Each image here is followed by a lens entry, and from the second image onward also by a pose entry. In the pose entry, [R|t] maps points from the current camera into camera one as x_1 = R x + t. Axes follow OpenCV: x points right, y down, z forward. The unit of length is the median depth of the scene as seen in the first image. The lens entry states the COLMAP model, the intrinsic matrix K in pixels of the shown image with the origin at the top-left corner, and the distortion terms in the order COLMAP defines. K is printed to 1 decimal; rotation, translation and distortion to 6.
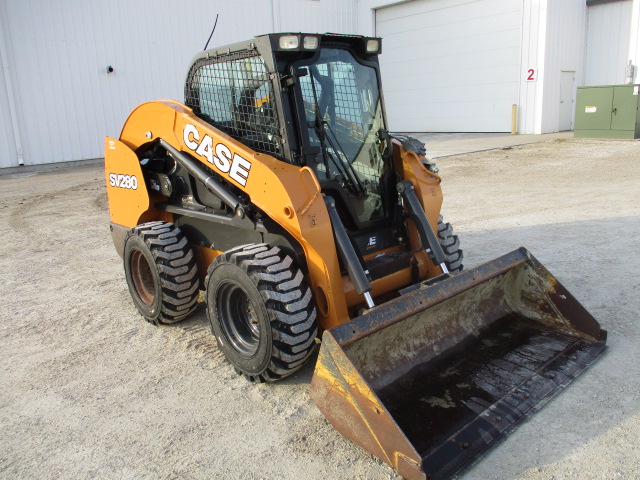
lens RADIAL K [[539.7, 0, 308.0], [0, 539.7, 244.4], [0, 0, 1]] dist [-0.032328, 0.003781]
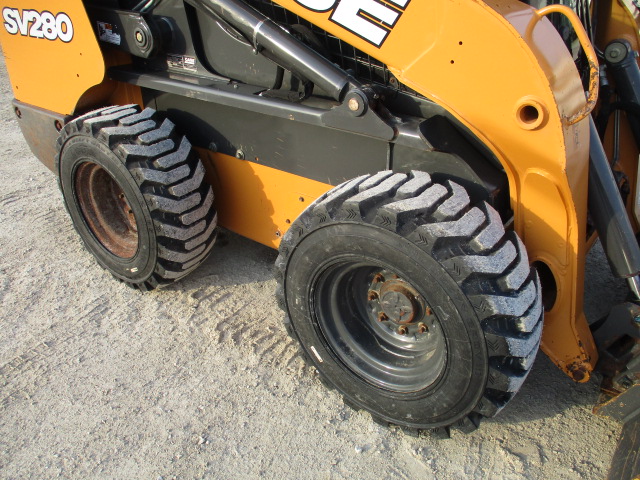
lens RADIAL K [[539.7, 0, 314.1], [0, 539.7, 240.8], [0, 0, 1]] dist [-0.032328, 0.003781]
pose [[0.976749, -0.062568, 0.205051, -0.223857], [0.005300, 0.963220, 0.268663, -0.058560], [-0.214319, -0.261329, 0.941156, 0.447284]]
